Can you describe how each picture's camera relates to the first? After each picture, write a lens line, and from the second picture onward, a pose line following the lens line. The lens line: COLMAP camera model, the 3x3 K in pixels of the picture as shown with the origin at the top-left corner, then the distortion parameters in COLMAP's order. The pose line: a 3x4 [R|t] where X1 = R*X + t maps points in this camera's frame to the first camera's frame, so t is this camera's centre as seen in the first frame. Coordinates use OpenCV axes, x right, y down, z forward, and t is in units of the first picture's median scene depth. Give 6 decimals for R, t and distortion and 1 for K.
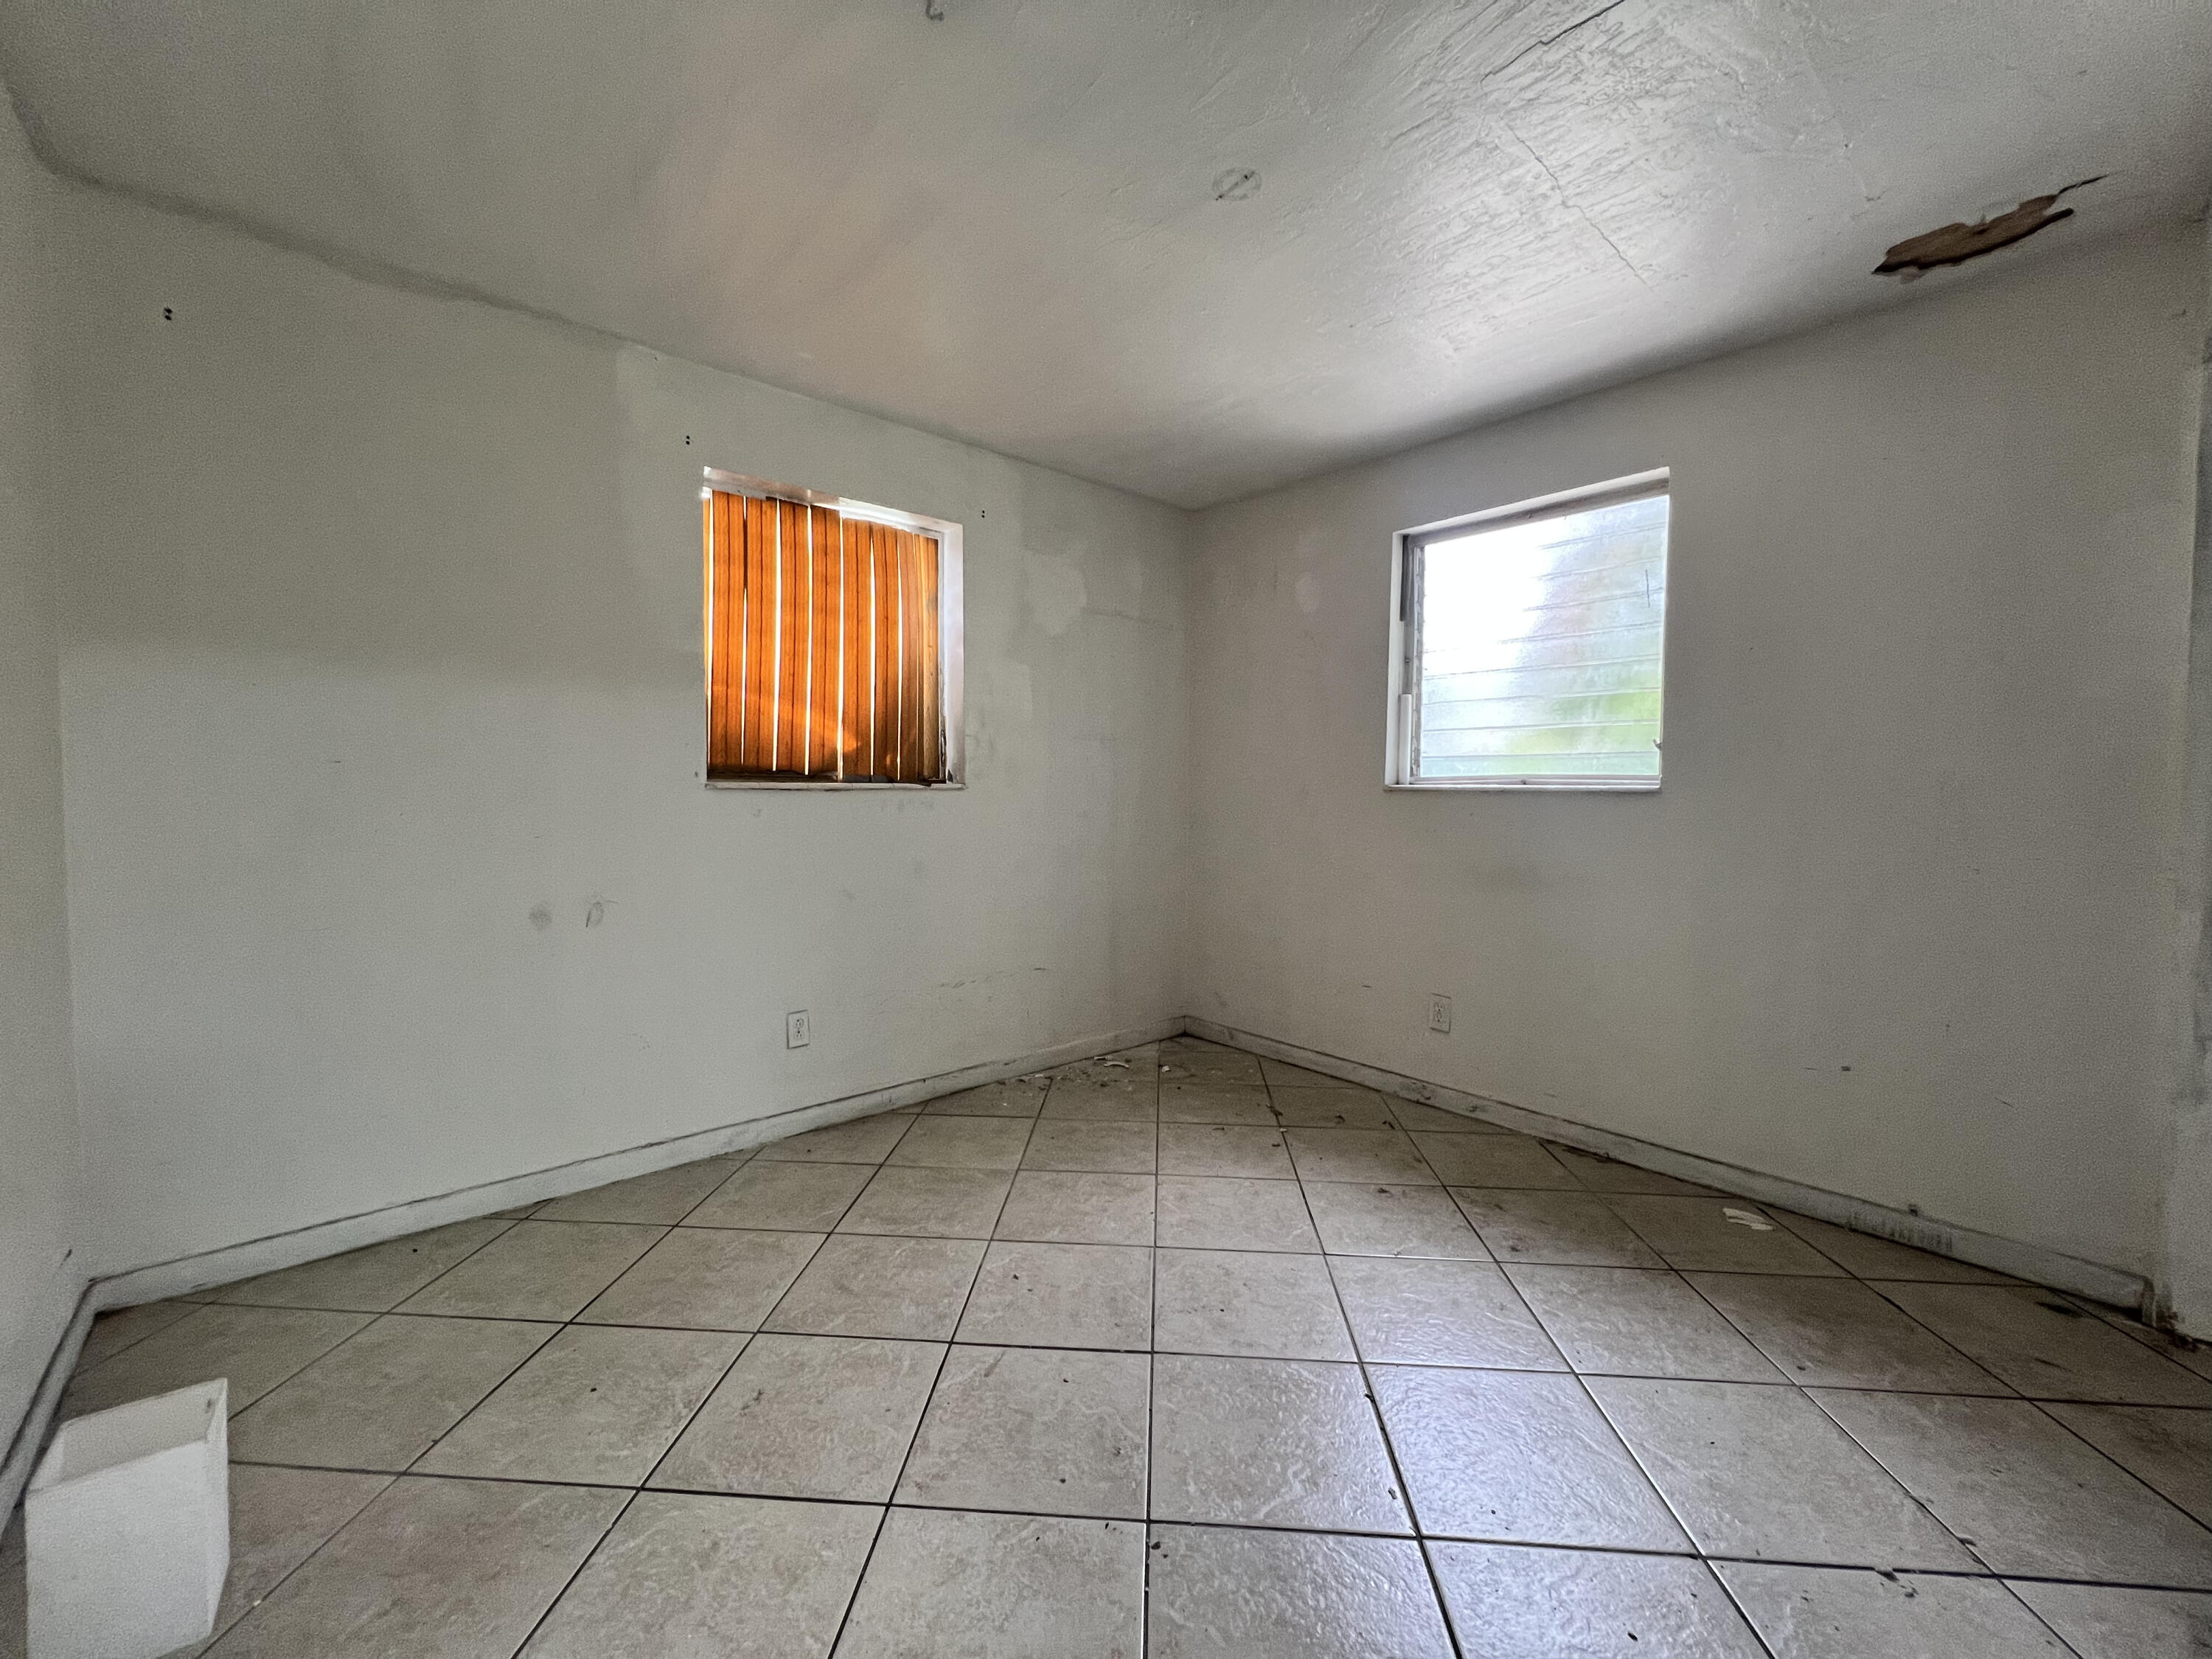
lens RADIAL K [[886.6, 0, 1099.9], [0, 886.6, 824.1], [0, 0, 1]] dist [-0.004495, 0.000730]
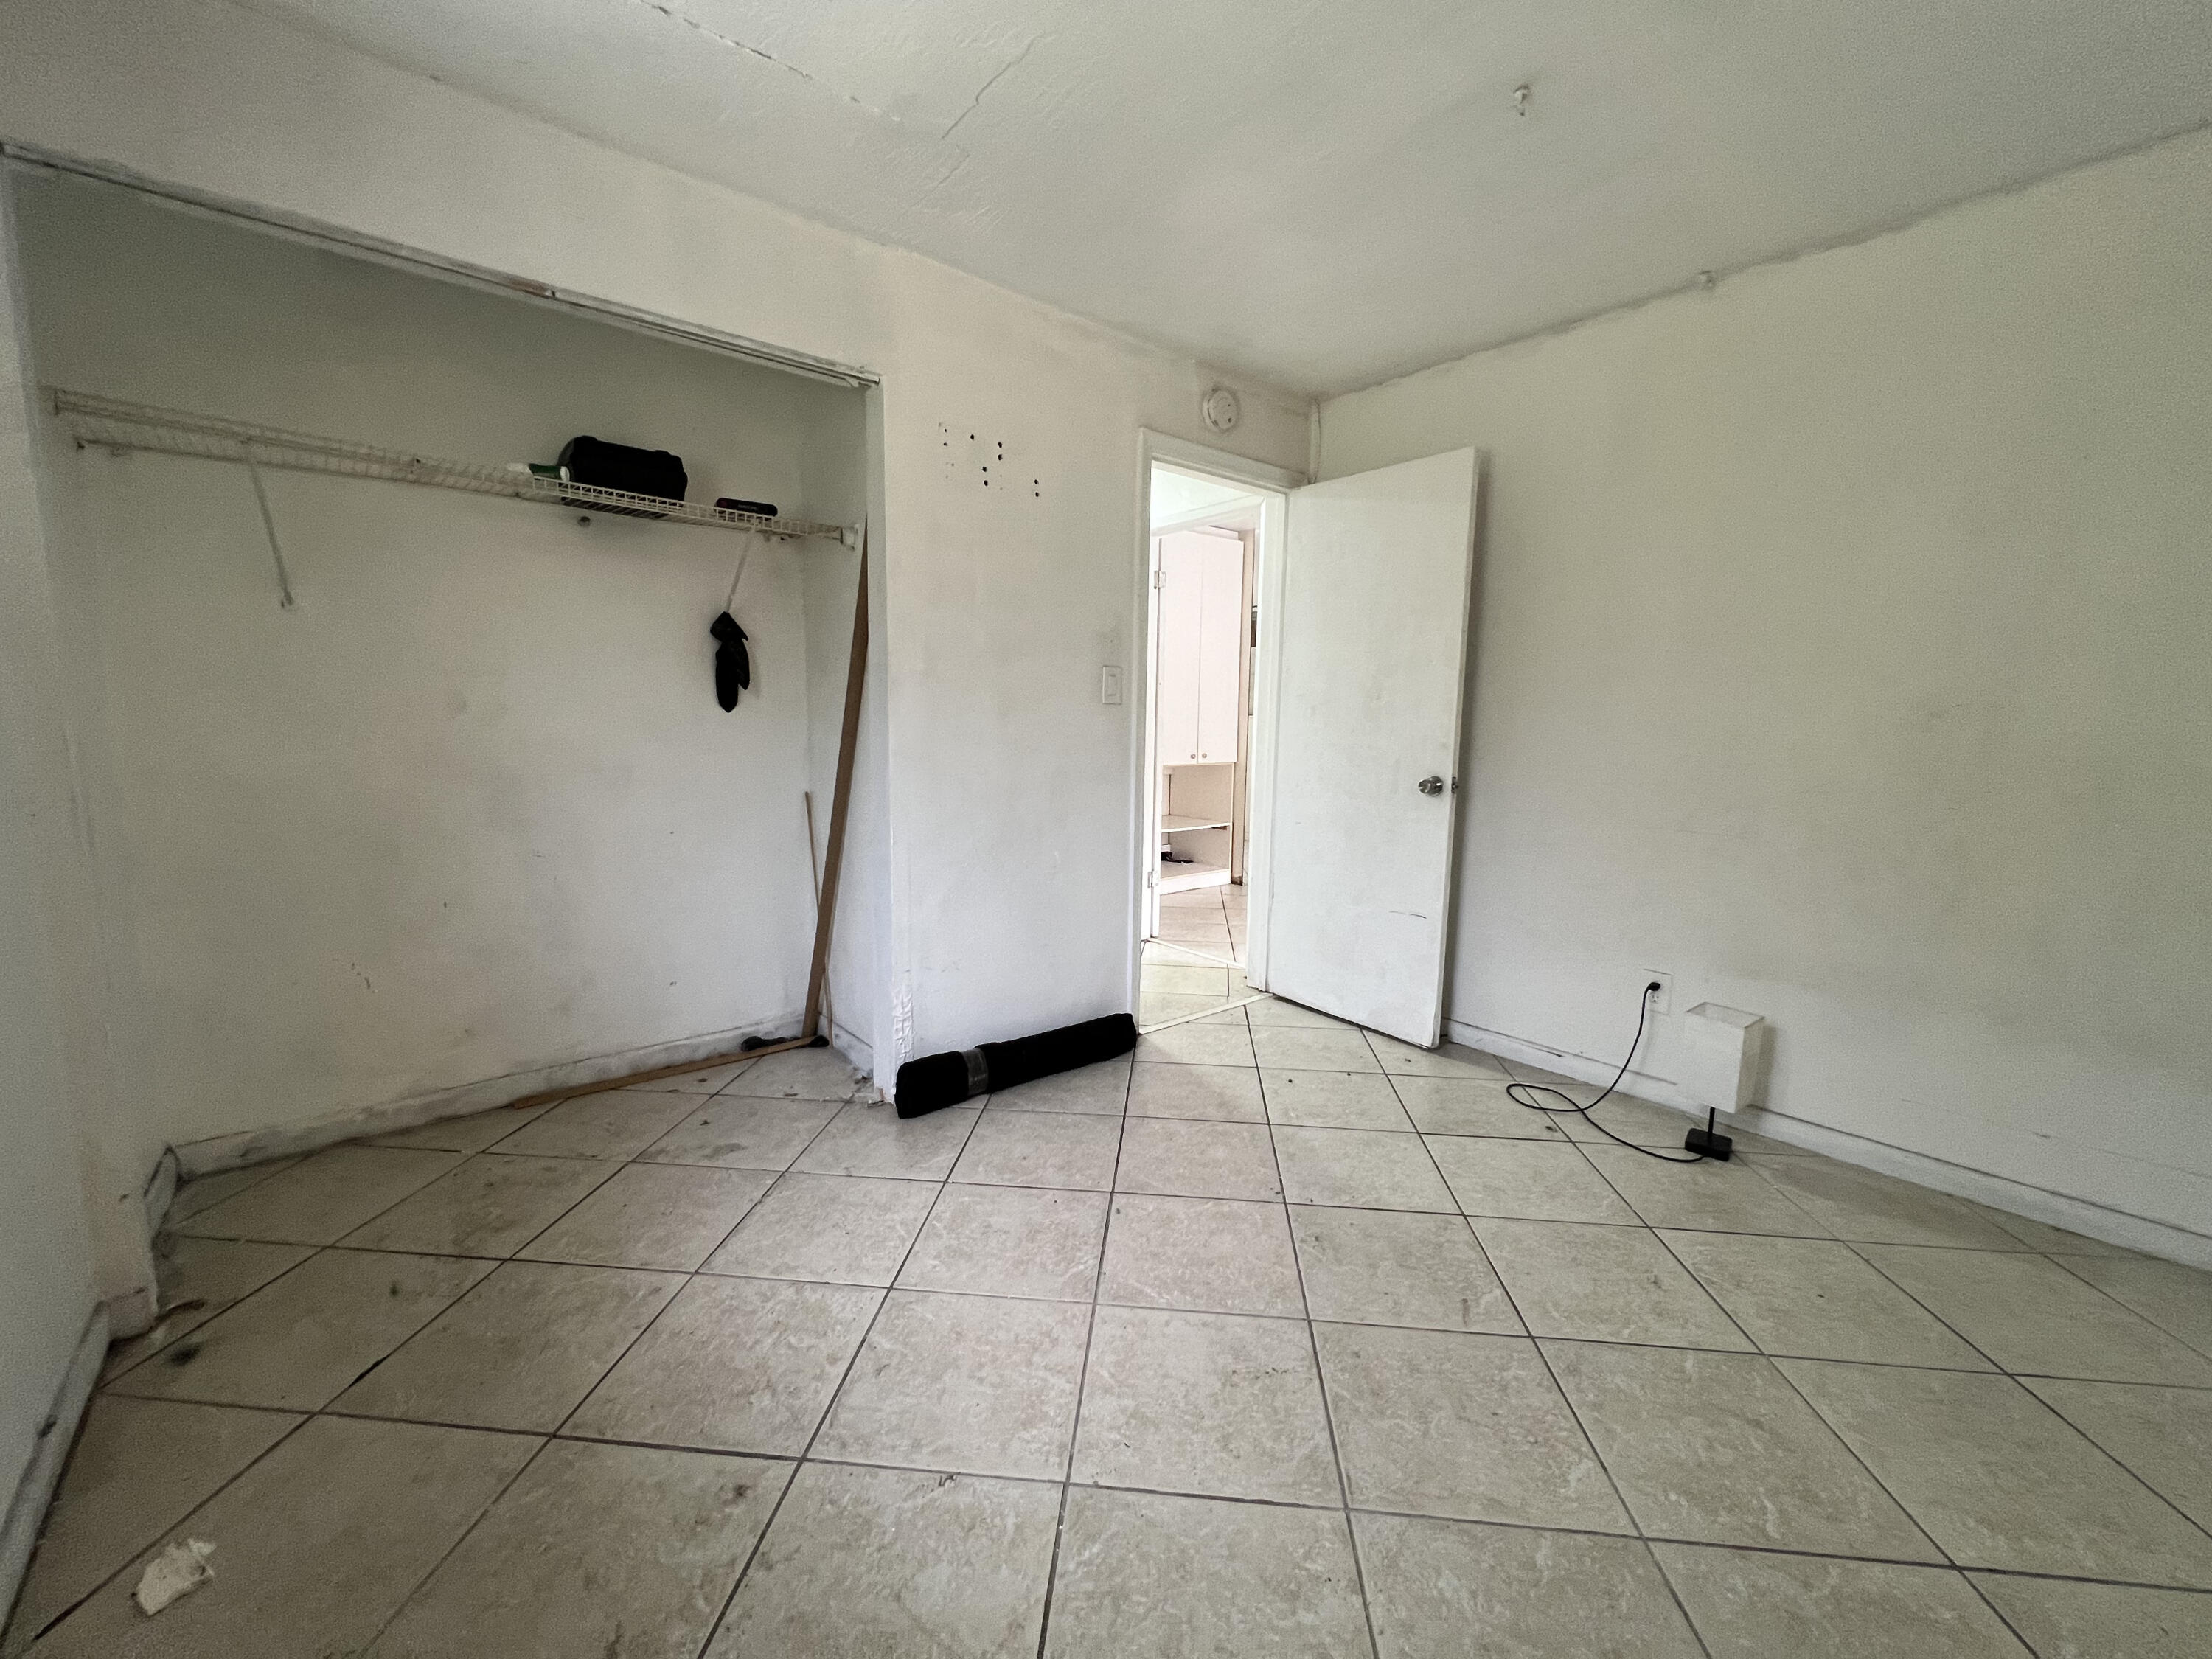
lens RADIAL K [[886.6, 0, 1105.4], [0, 886.6, 823.5], [0, 0, 1]] dist [-0.004495, 0.000730]
pose [[-0.999655, -0.022259, 0.013971, 0.216216], [-0.019654, 0.986120, 0.164865, -0.063897], [-0.017447, 0.164533, -0.986217, 1.451524]]
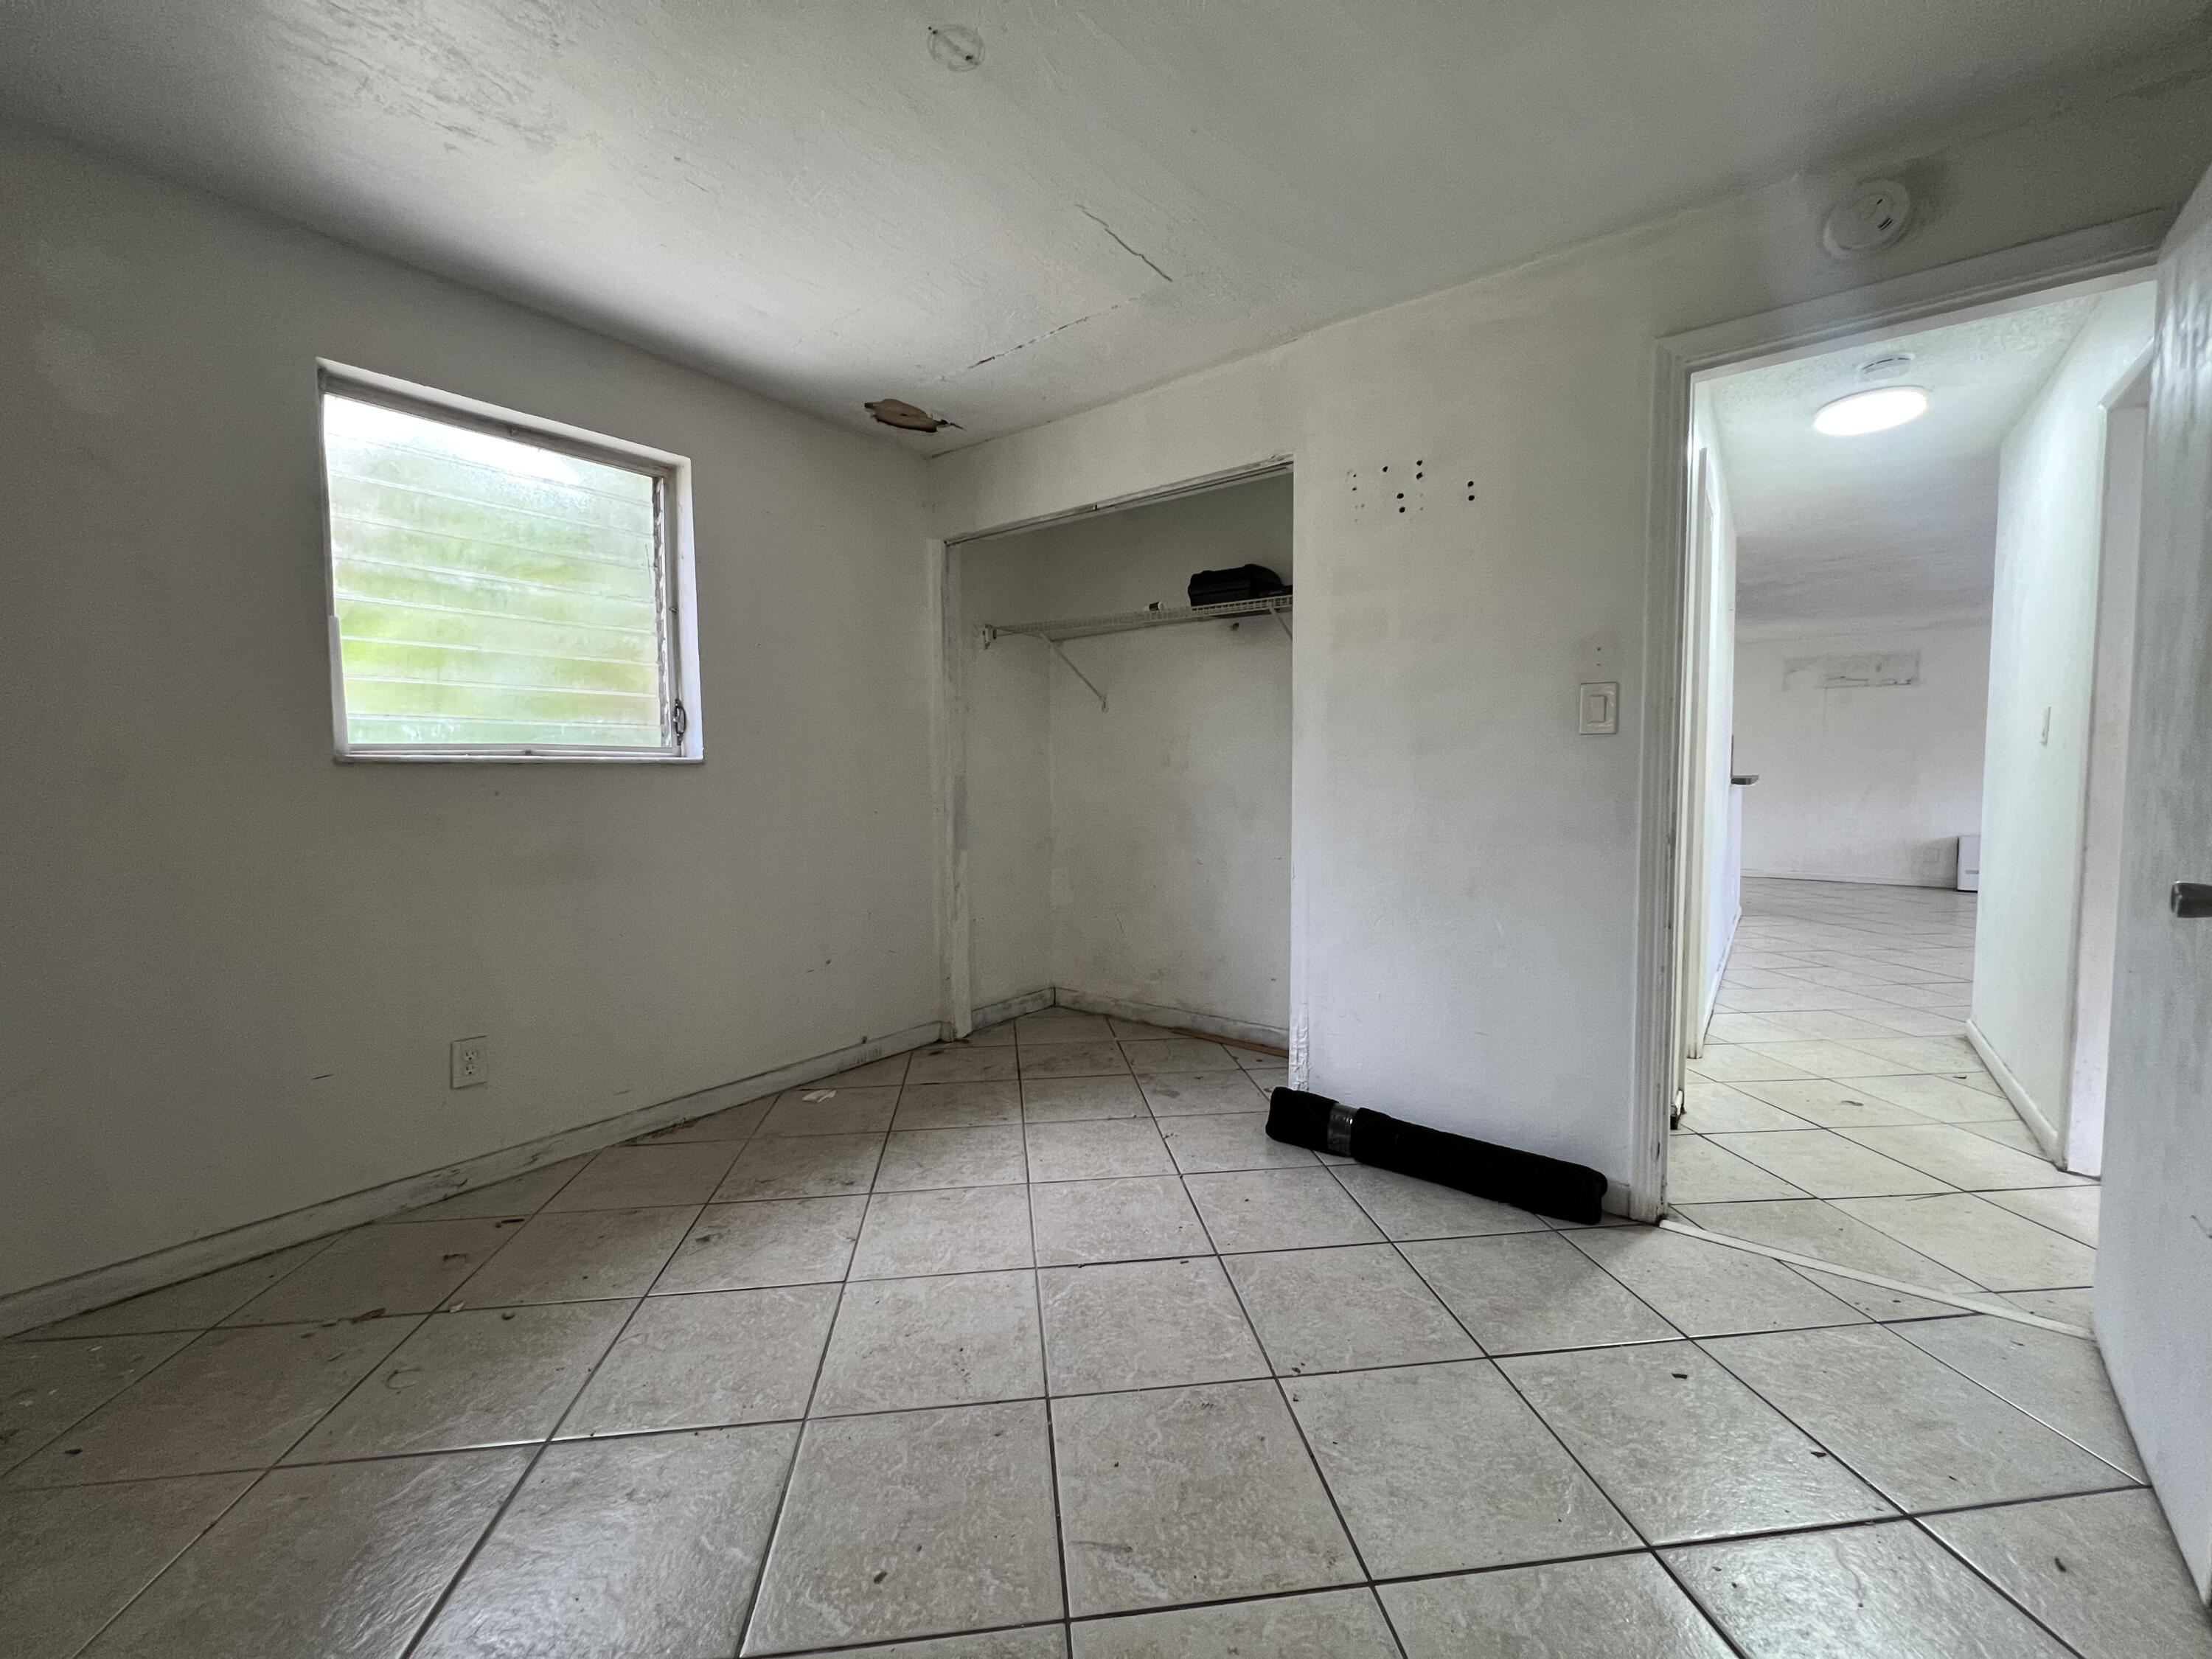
lens RADIAL K [[886.6, 0, 1101.7], [0, 886.6, 828.2], [0, 0, 1]] dist [-0.004495, 0.000730]
pose [[-0.197797, -0.065023, 0.978084, -0.600275], [0.045923, 0.996087, 0.075507, -0.019509], [-0.979167, 0.059852, -0.194037, 0.848396]]
